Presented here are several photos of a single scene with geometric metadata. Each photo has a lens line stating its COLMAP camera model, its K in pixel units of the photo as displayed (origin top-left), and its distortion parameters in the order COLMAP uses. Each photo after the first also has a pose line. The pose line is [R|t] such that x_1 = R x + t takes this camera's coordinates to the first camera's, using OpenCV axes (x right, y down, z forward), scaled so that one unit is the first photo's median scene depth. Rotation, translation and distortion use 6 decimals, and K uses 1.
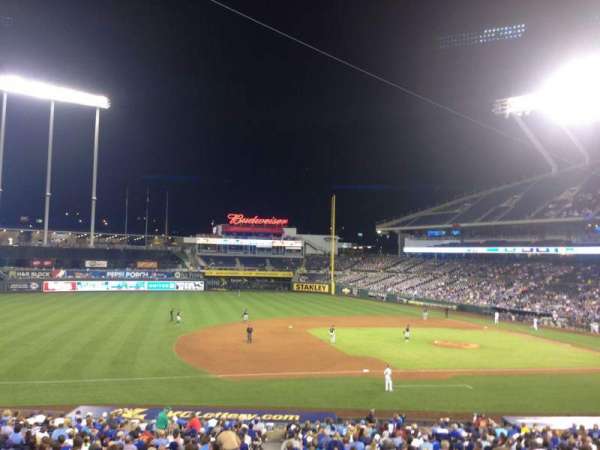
lens RADIAL K [[545.6, 0, 303.7], [0, 545.6, 227.1], [0, 0, 1]] dist [0.057737, 0.000000]
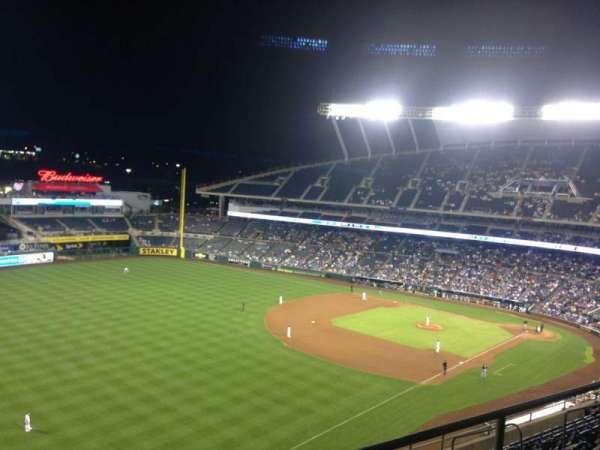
lens RADIAL K [[545.6, 0, 301.1], [0, 545.6, 226.3], [0, 0, 1]] dist [0.057737, 0.000000]
pose [[0.811052, -0.026078, 0.584393, -0.396358], [-0.073016, 0.986680, 0.145365, -0.119324], [-0.580400, -0.160569, 0.798345, -0.022753]]
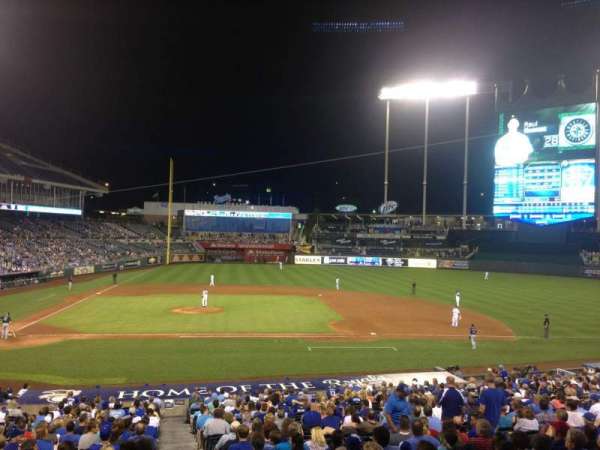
lens RADIAL K [[545.6, 0, 310.5], [0, 545.6, 221.9], [0, 0, 1]] dist [0.057737, 0.000000]
pose [[-0.108236, -0.054804, -0.992613, 0.447260], [0.029223, 0.997872, -0.058281, 0.051842], [0.993696, -0.035315, -0.106405, 0.518021]]
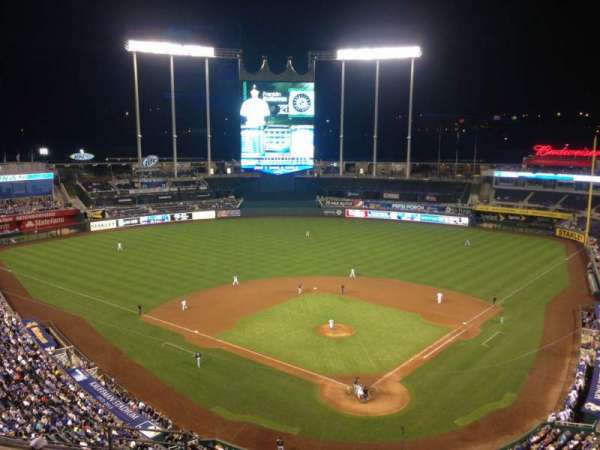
lens RADIAL K [[545.6, 0, 303.4], [0, 545.6, 228.9], [0, 0, 1]] dist [0.057737, 0.000000]
pose [[0.611928, 0.120428, -0.781691, 0.478909], [0.055186, 0.979430, 0.194093, -0.111027], [0.788986, -0.161910, 0.592694, 0.083256]]
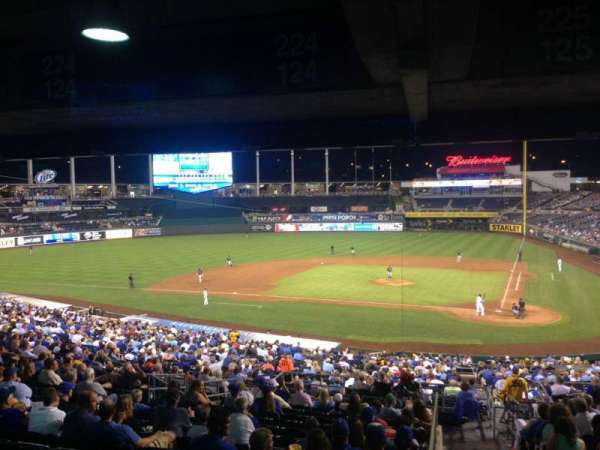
lens RADIAL K [[545.6, 0, 303.1], [0, 545.6, 224.8], [0, 0, 1]] dist [0.057737, 0.000000]
pose [[0.803011, -0.005781, -0.595936, 0.312546], [0.070831, 0.993791, 0.085802, -0.005085], [0.591740, -0.111111, 0.798435, 0.004031]]
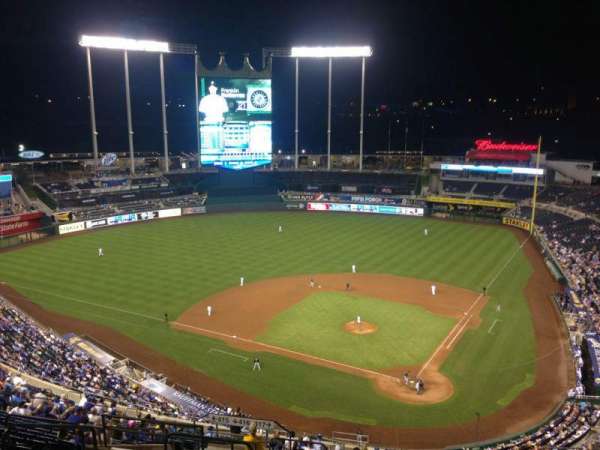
lens RADIAL K [[545.6, 0, 303.4], [0, 545.6, 226.7], [0, 0, 1]] dist [0.057737, 0.000000]
pose [[0.728515, 0.120111, -0.674417, 0.435044], [0.053589, 0.971499, 0.230908, -0.151678], [0.682930, -0.204362, 0.701315, -0.020680]]
